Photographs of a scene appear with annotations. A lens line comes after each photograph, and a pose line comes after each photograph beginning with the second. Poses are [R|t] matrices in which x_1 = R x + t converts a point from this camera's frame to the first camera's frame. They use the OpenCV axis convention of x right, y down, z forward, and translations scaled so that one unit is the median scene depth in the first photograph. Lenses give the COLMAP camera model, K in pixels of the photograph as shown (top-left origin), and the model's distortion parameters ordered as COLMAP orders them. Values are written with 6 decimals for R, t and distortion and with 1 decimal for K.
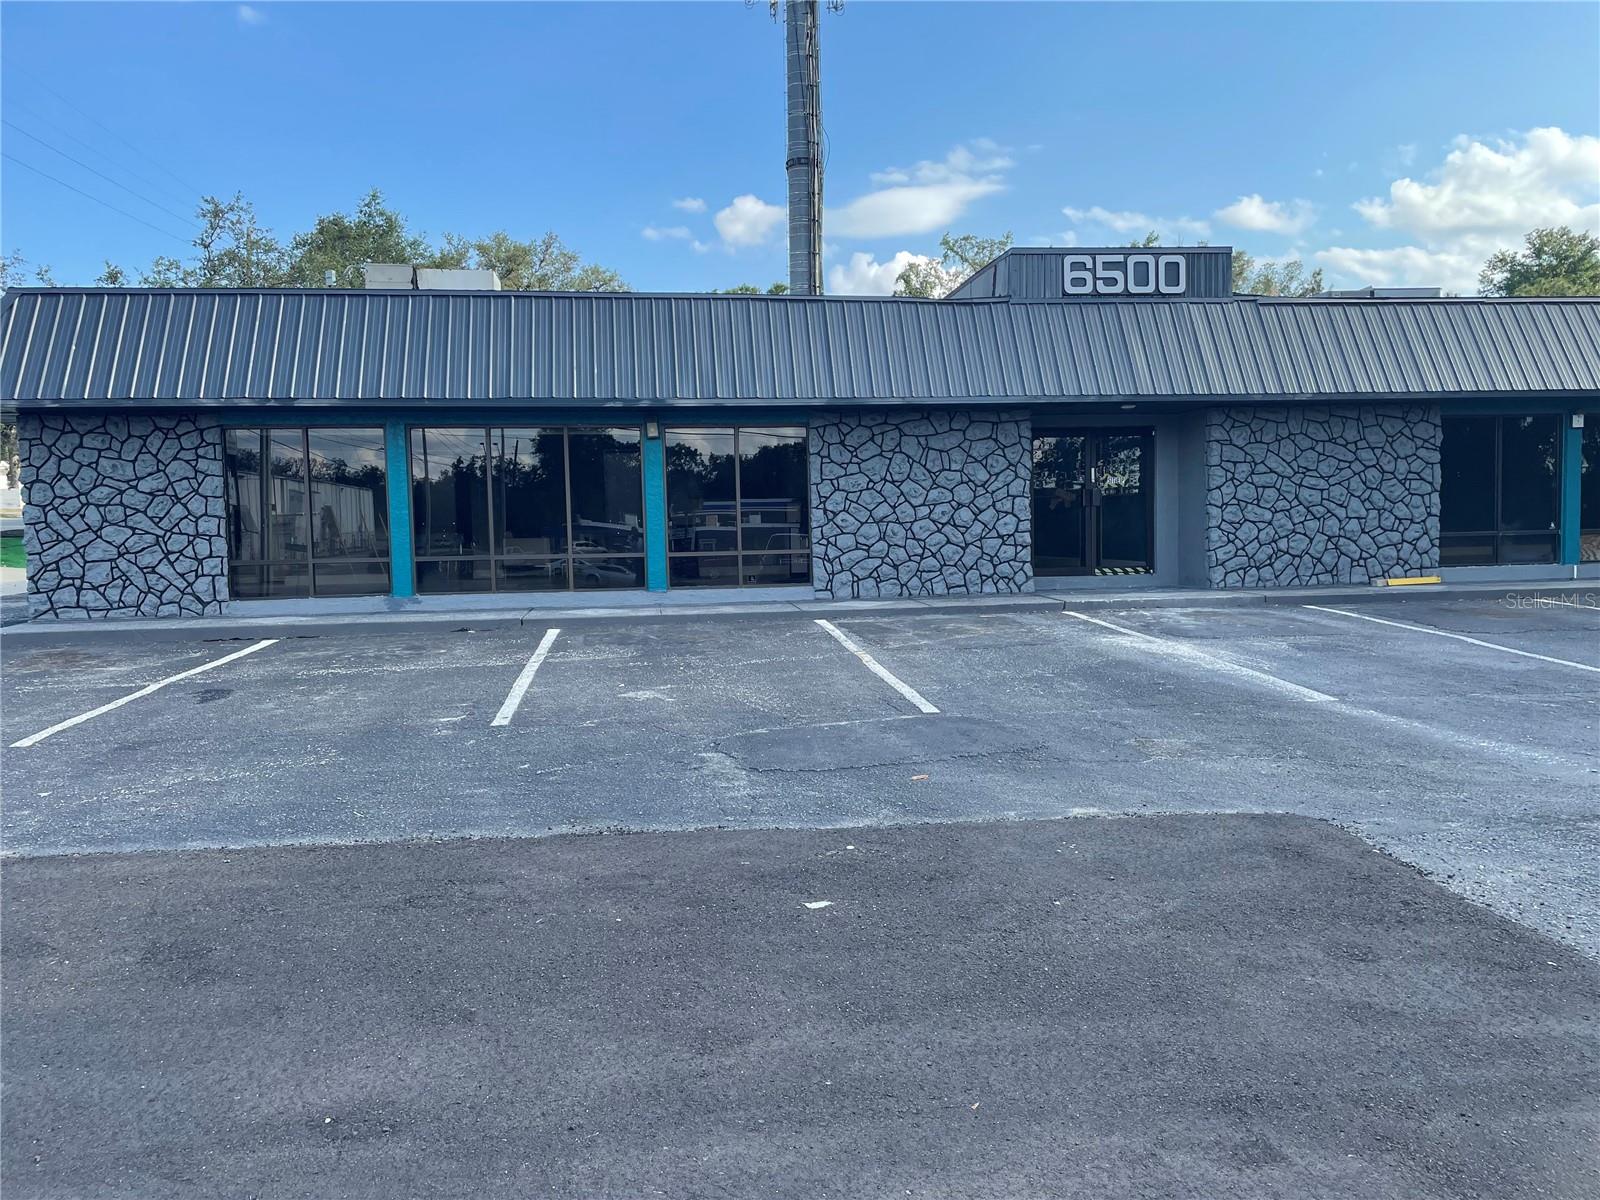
lens RADIAL K [[1205.5, 0, 797.8], [0, 1205.5, 606.7], [0, 0, 1]] dist [0.047053, -0.021475]
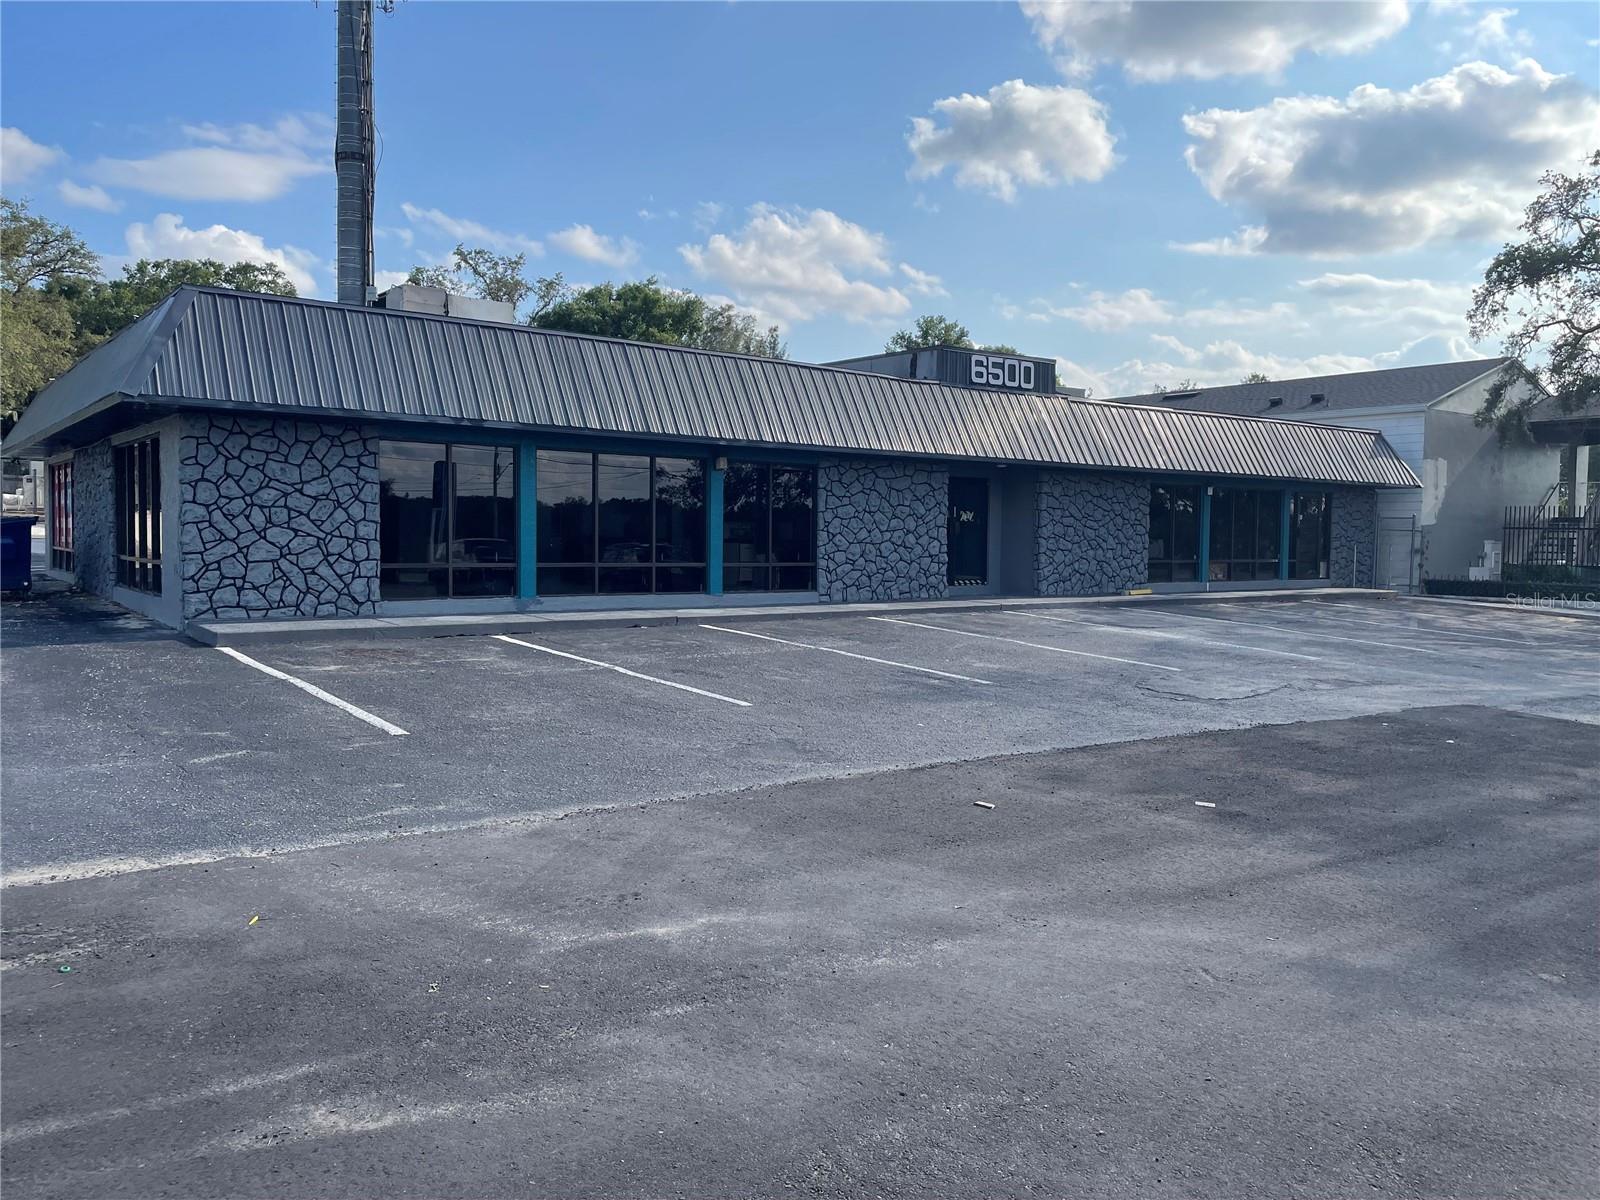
lens RADIAL K [[1205.5, 0, 807.2], [0, 1205.5, 595.3], [0, 0, 1]] dist [0.047053, -0.021475]
pose [[0.863879, 0.006798, 0.503653, -0.641321], [0.001418, 0.999872, -0.015927, 0.007006], [-0.503697, 0.014473, 0.863759, -0.094303]]
